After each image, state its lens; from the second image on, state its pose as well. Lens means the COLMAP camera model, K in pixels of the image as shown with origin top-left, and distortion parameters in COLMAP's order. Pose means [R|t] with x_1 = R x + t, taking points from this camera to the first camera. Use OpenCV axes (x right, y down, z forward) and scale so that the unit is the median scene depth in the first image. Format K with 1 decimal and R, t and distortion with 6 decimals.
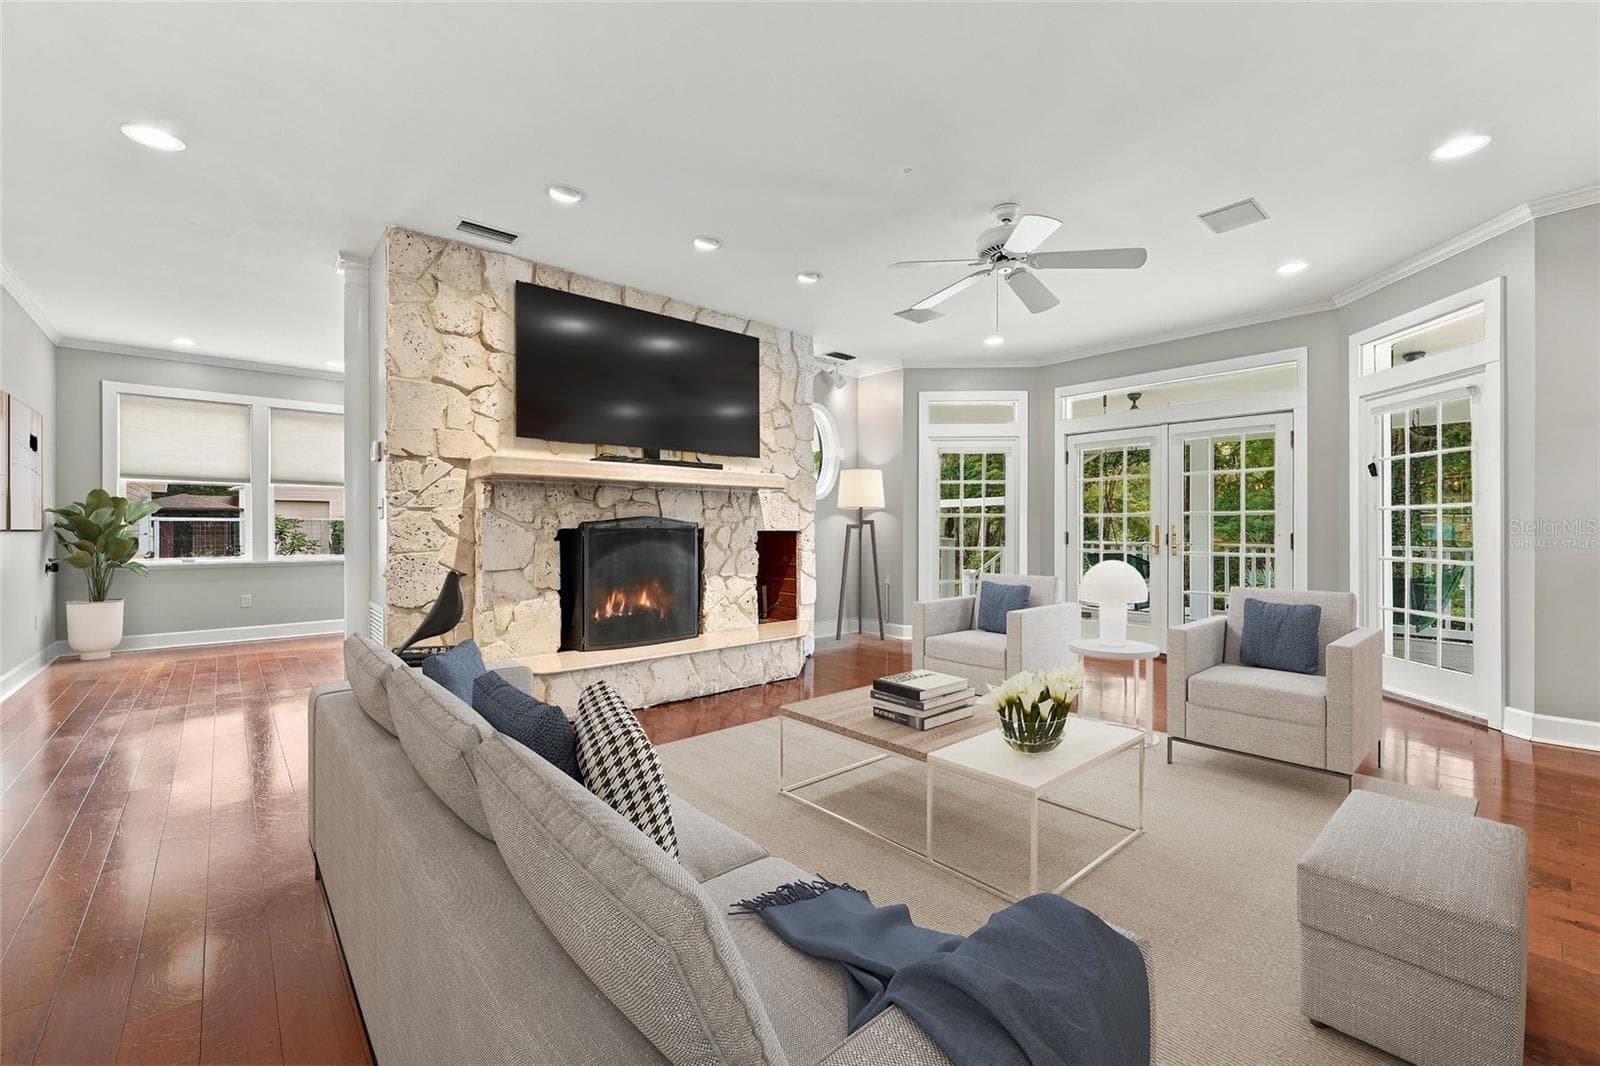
lens RADIAL K [[661.6, 0, 799.2], [0, 661.6, 530.4], [0, 0, 1]] dist [0.000356, -0.000162]
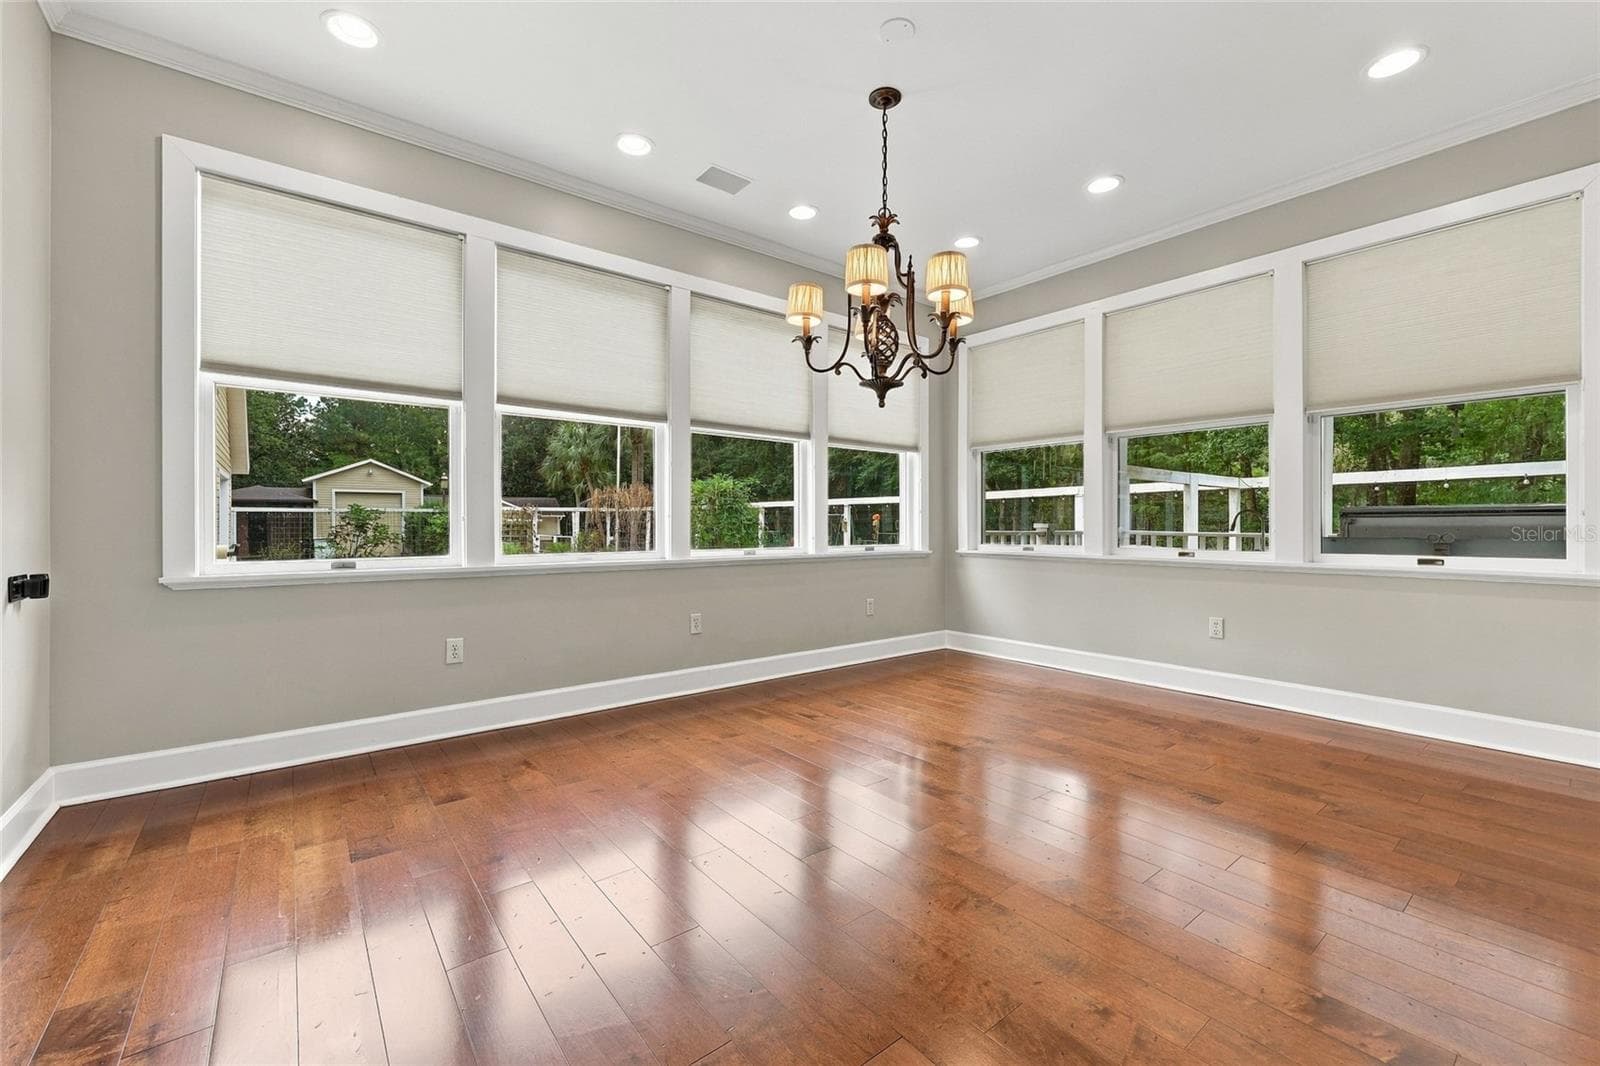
lens RADIAL K [[661.6, 0, 799.6], [0, 661.6, 529.2], [0, 0, 1]] dist [0.000356, -0.000162]
pose [[0.998189, 0.004227, -0.060010, -0.542978], [-0.003981, 0.999983, 0.004215, 0.016221], [0.060027, -0.003969, 0.998189, 0.526410]]
